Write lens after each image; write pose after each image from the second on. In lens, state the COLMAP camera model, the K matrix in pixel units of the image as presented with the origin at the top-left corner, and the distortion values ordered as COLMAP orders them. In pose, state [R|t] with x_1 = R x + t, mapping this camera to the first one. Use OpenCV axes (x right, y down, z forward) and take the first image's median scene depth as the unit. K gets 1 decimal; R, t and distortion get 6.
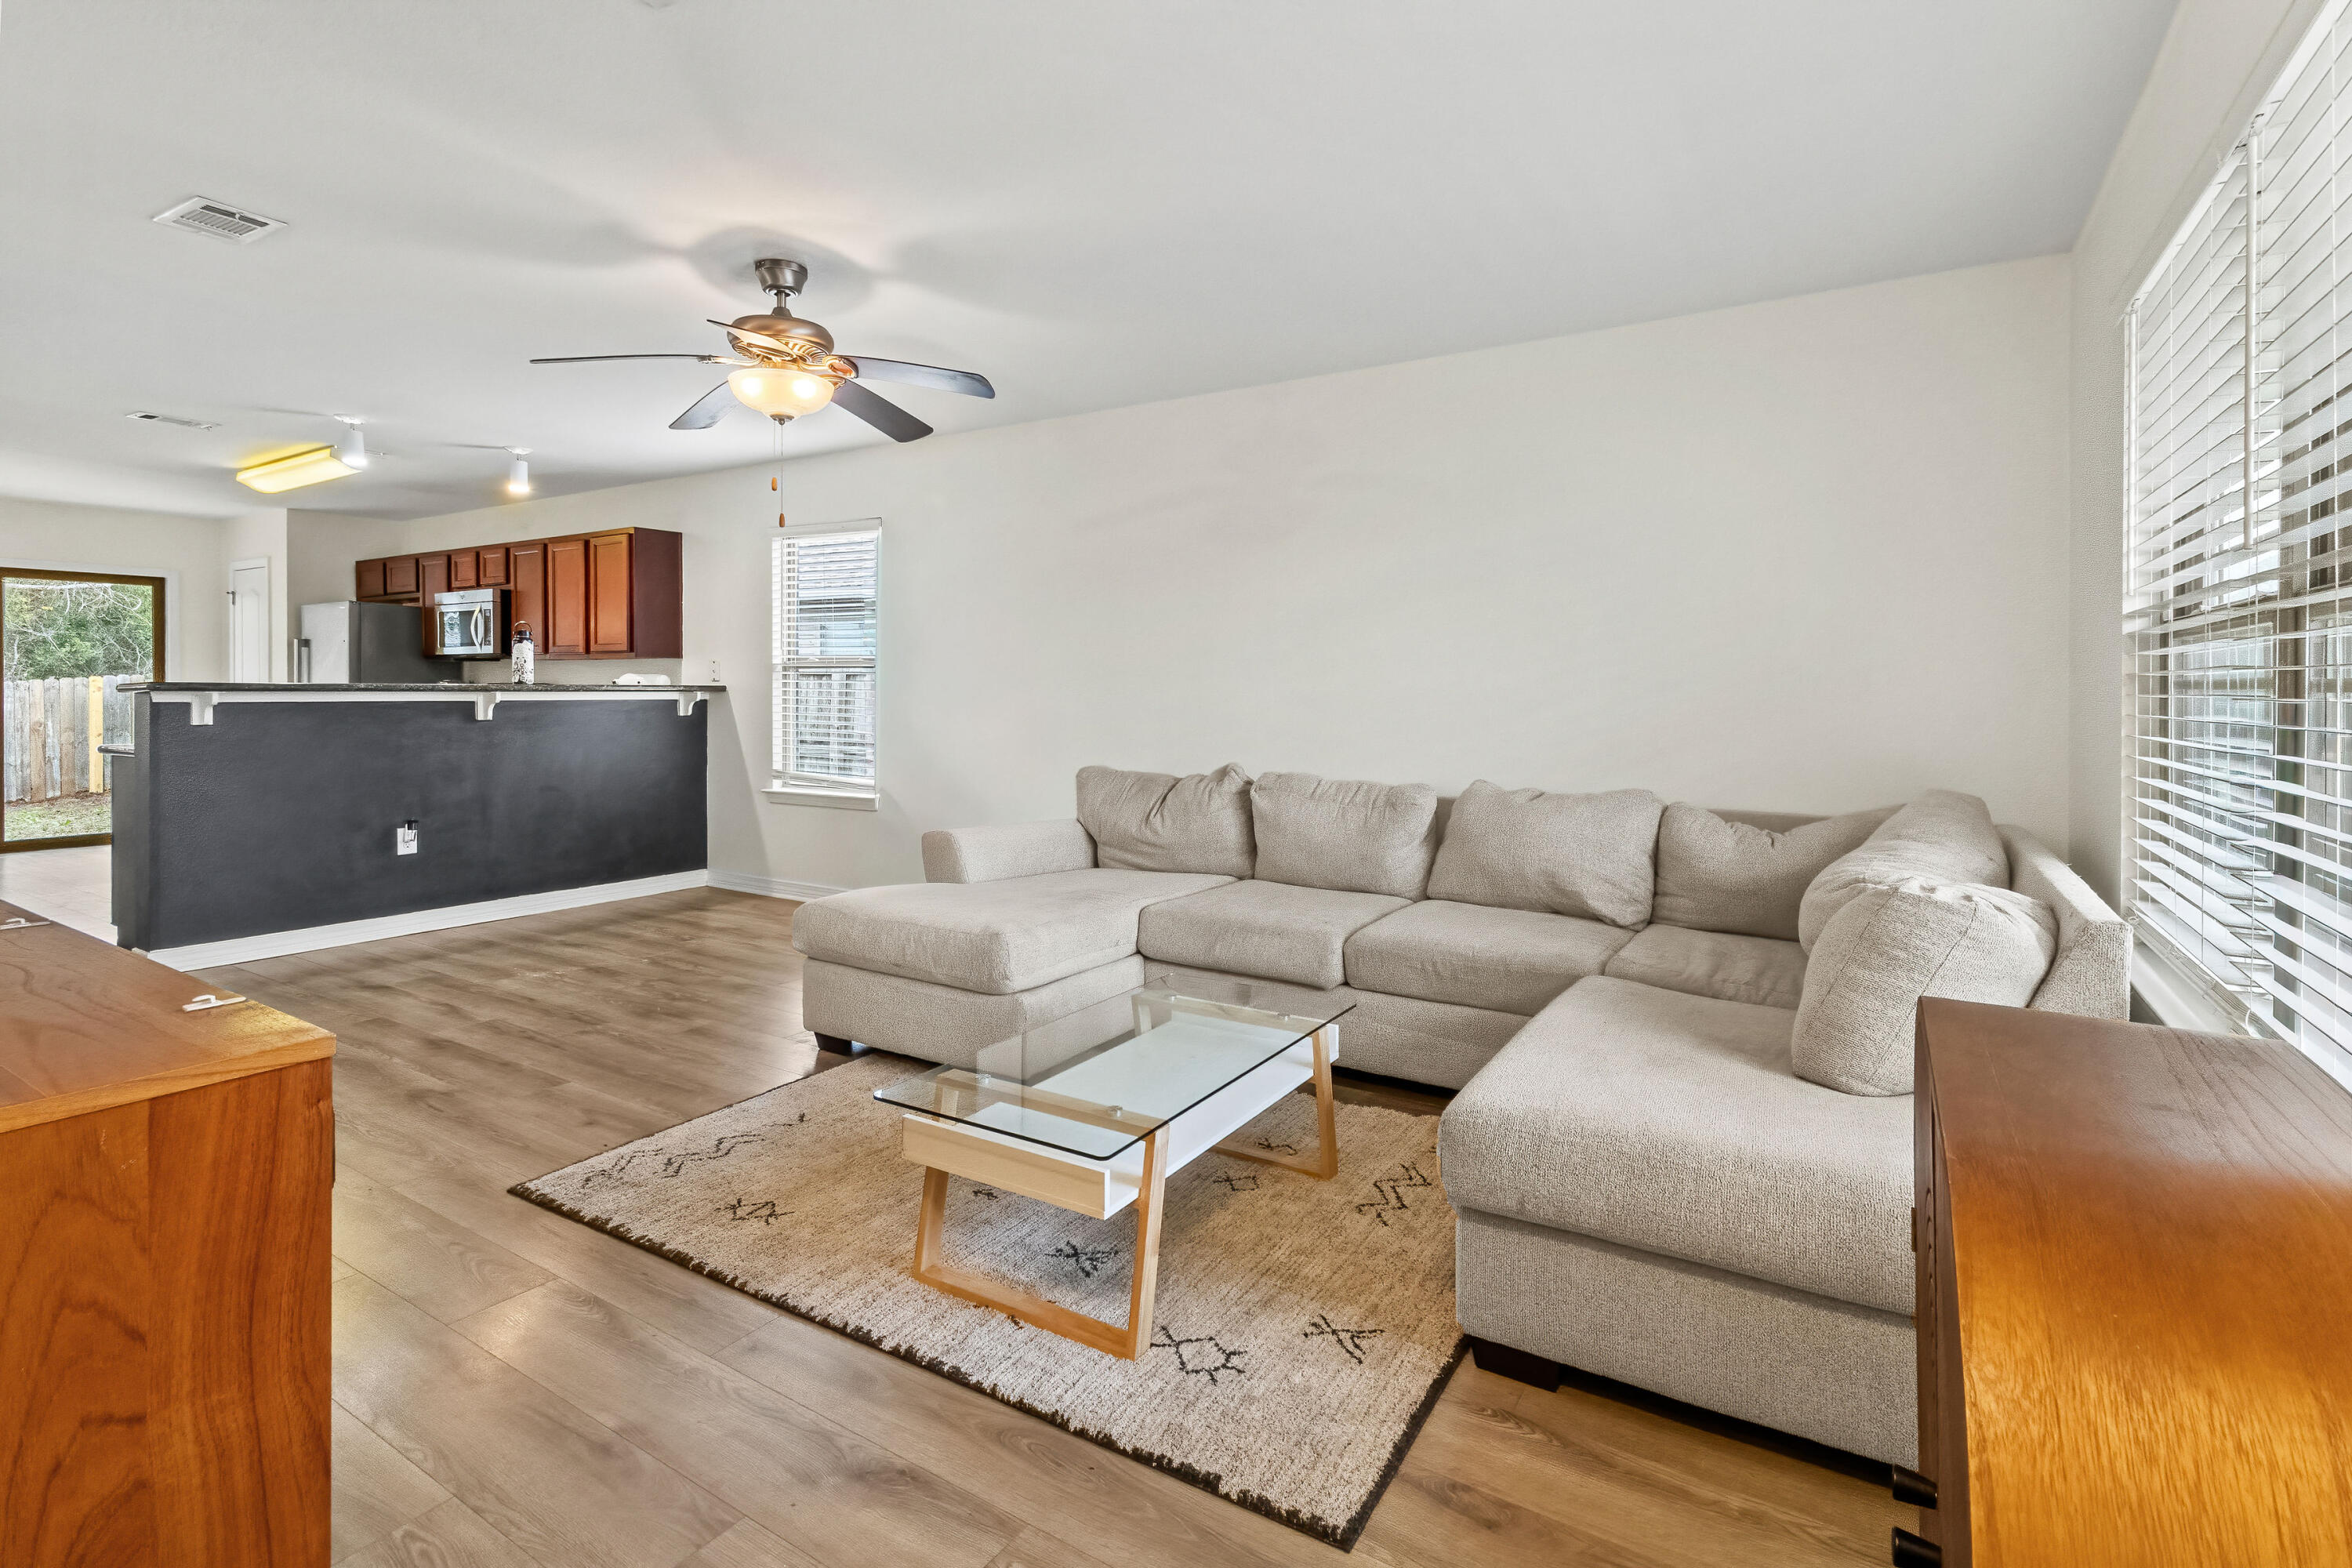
lens RADIAL K [[1097.3, 0, 1183.1], [0, 1097.3, 699.1], [0, 0, 1]] dist [0.008965, 0.000135]
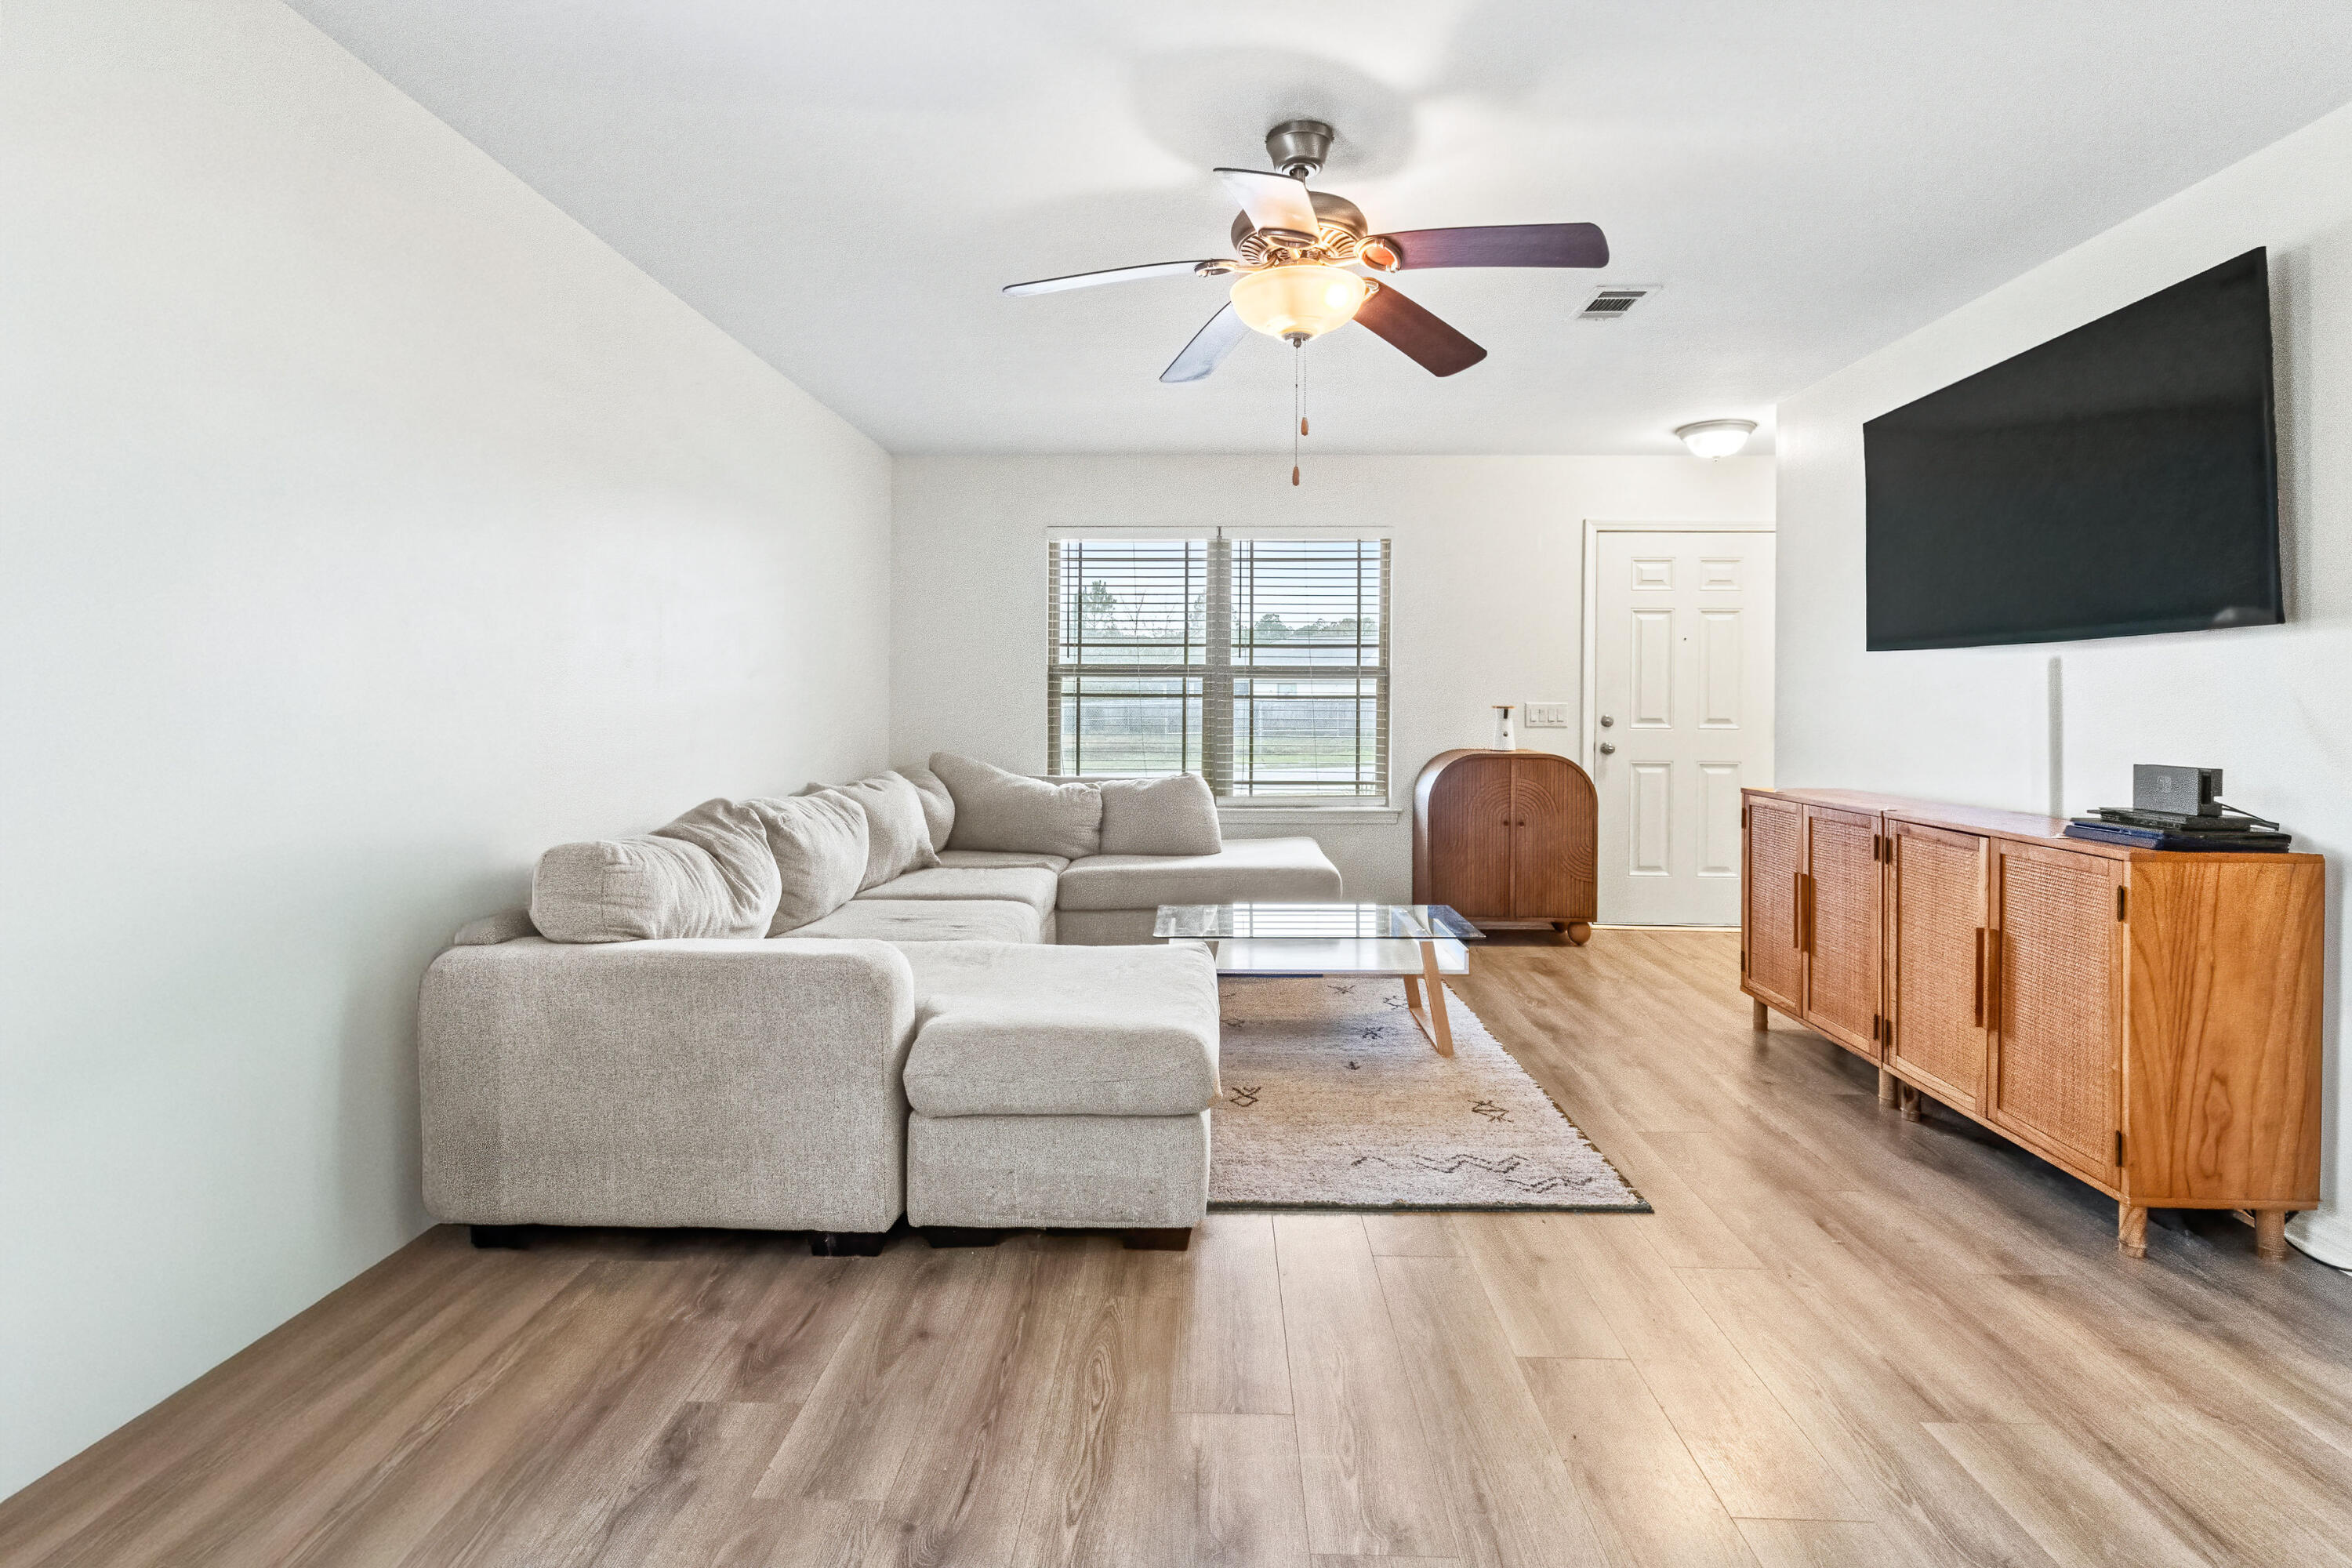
lens RADIAL K [[1097.3, 0, 1183.1], [0, 1097.3, 699.1], [0, 0, 1]] dist [0.008965, 0.000135]
pose [[-0.505964, -0.005911, 0.862534, -1.146658], [-0.005016, 0.999980, 0.003911, -0.017915], [-0.862540, -0.002347, -0.505984, 1.710957]]
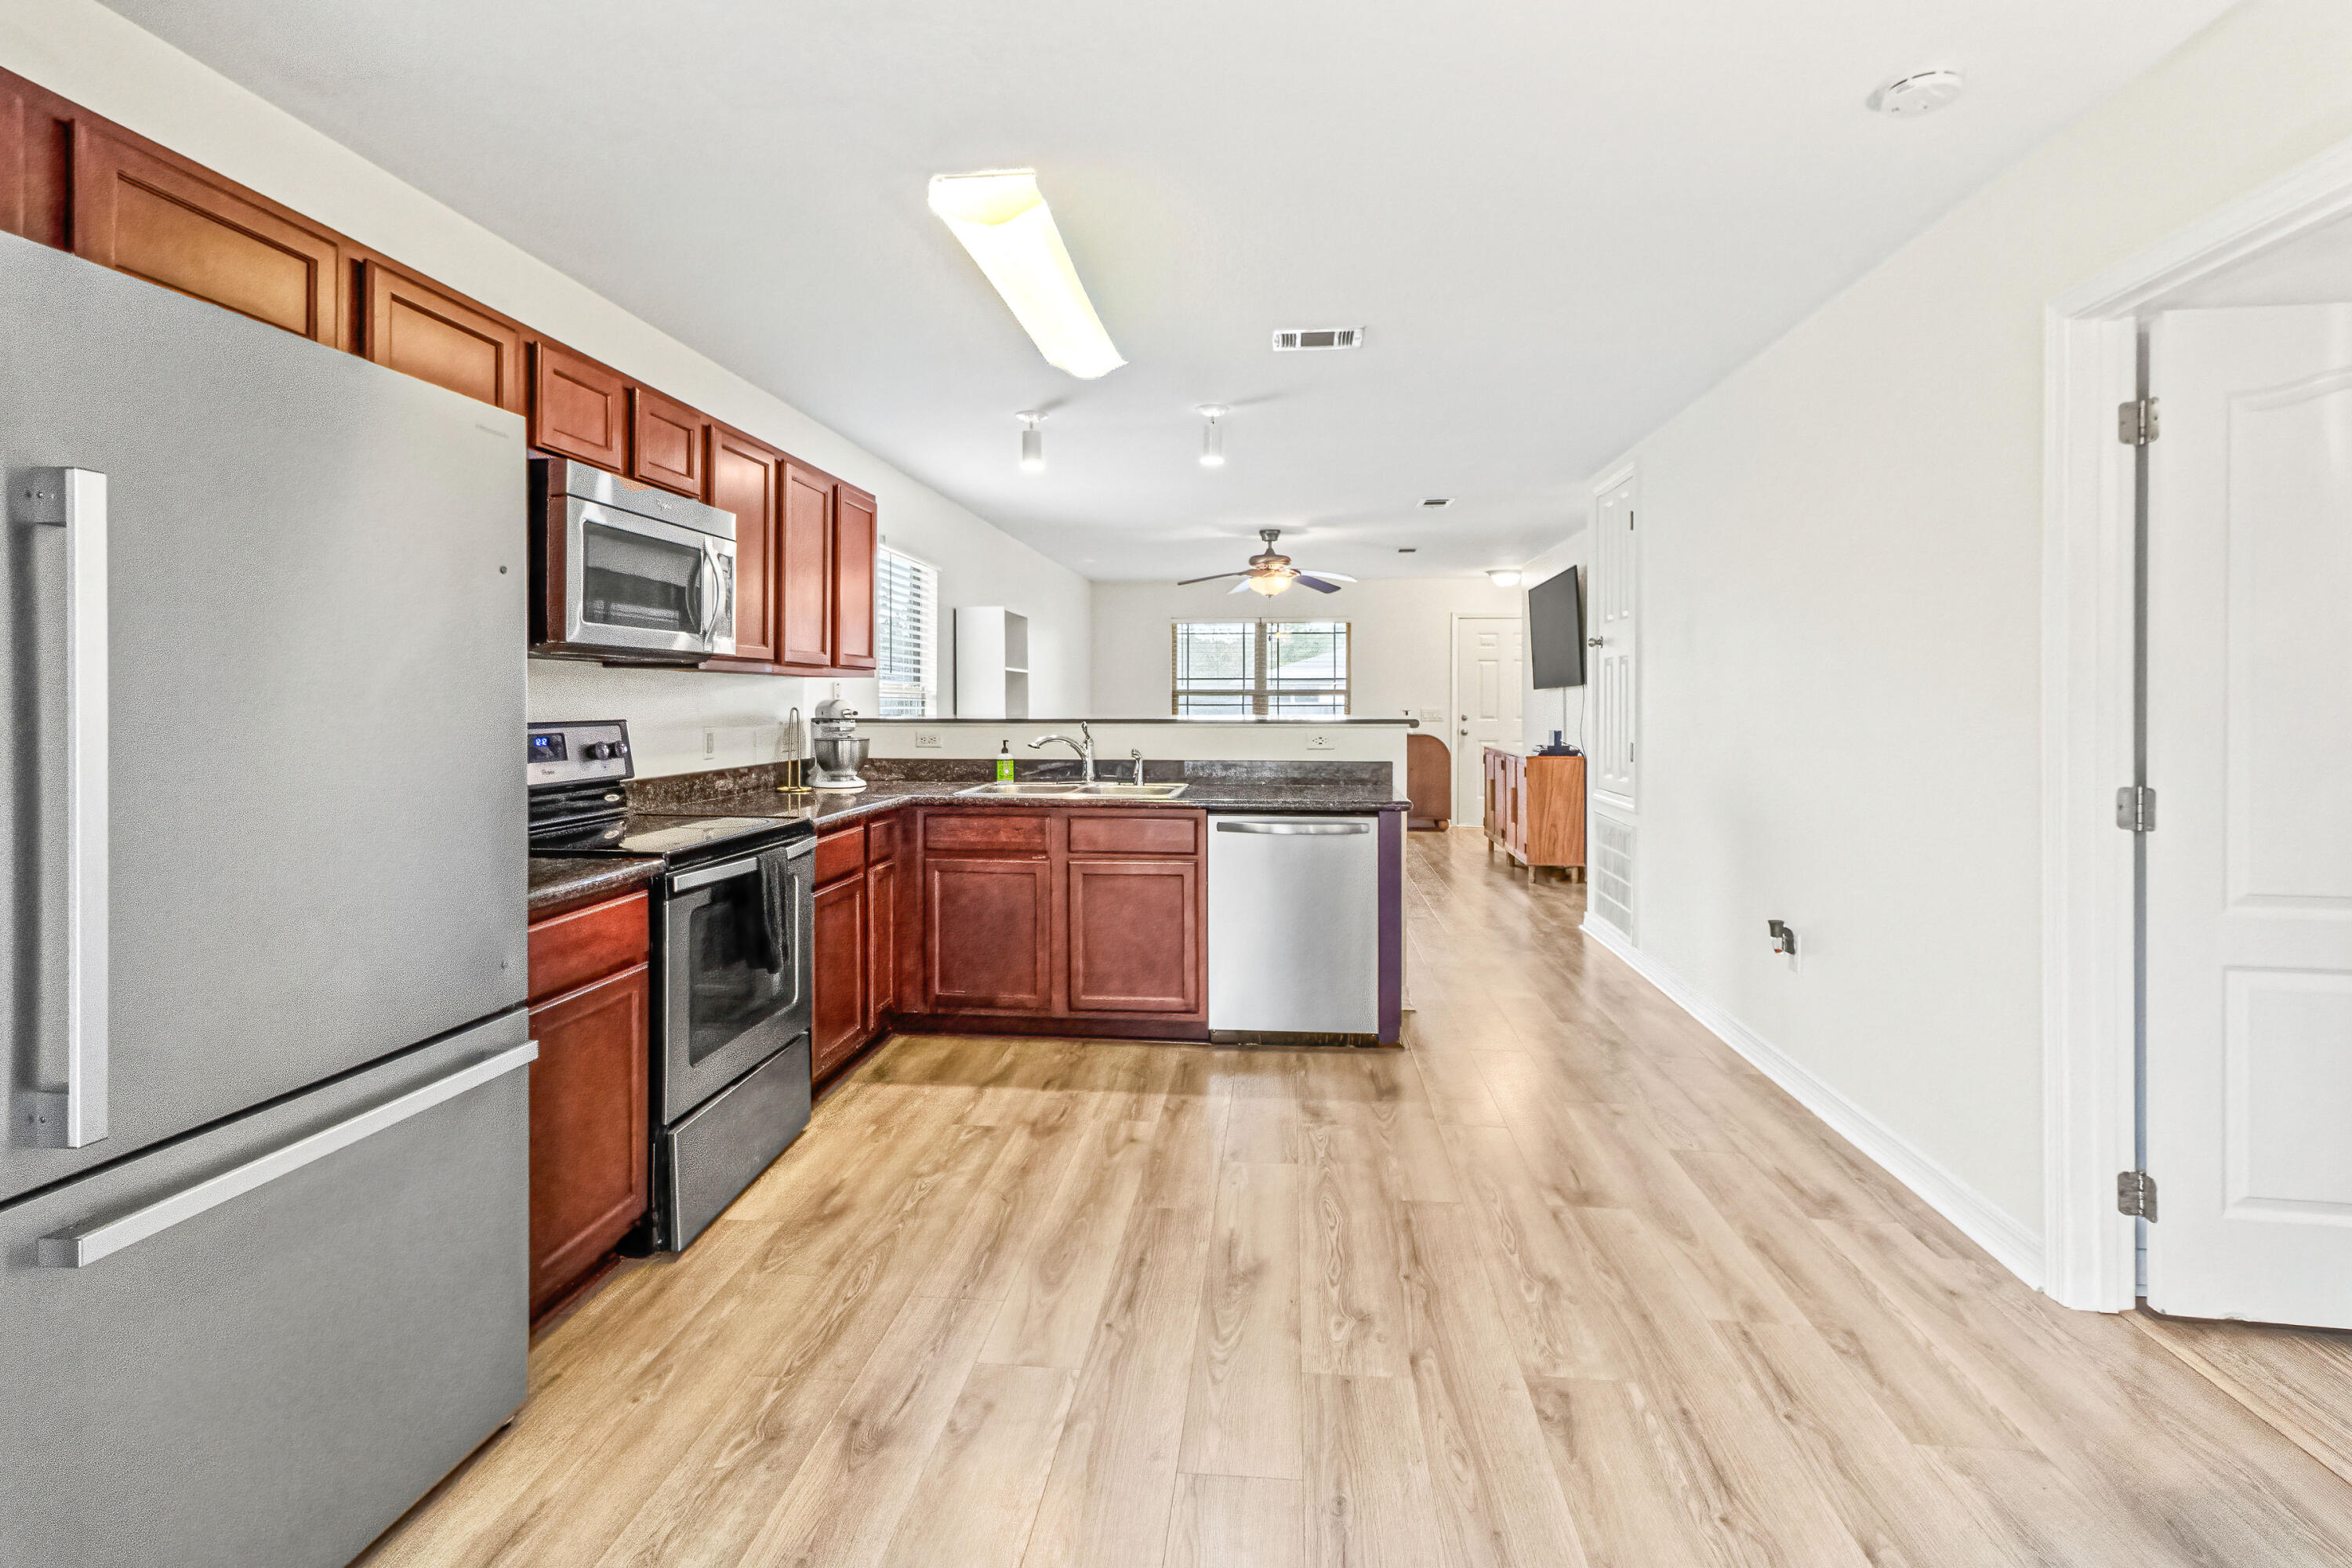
lens RADIAL K [[1097.3, 0, 1183.1], [0, 1097.3, 699.1], [0, 0, 1]] dist [0.008965, 0.000135]
pose [[-0.443445, -0.001563, 0.896300, -2.820749], [0.001149, 0.999997, 0.002313, -0.049410], [-0.896301, 0.002055, -0.443441, 2.613661]]
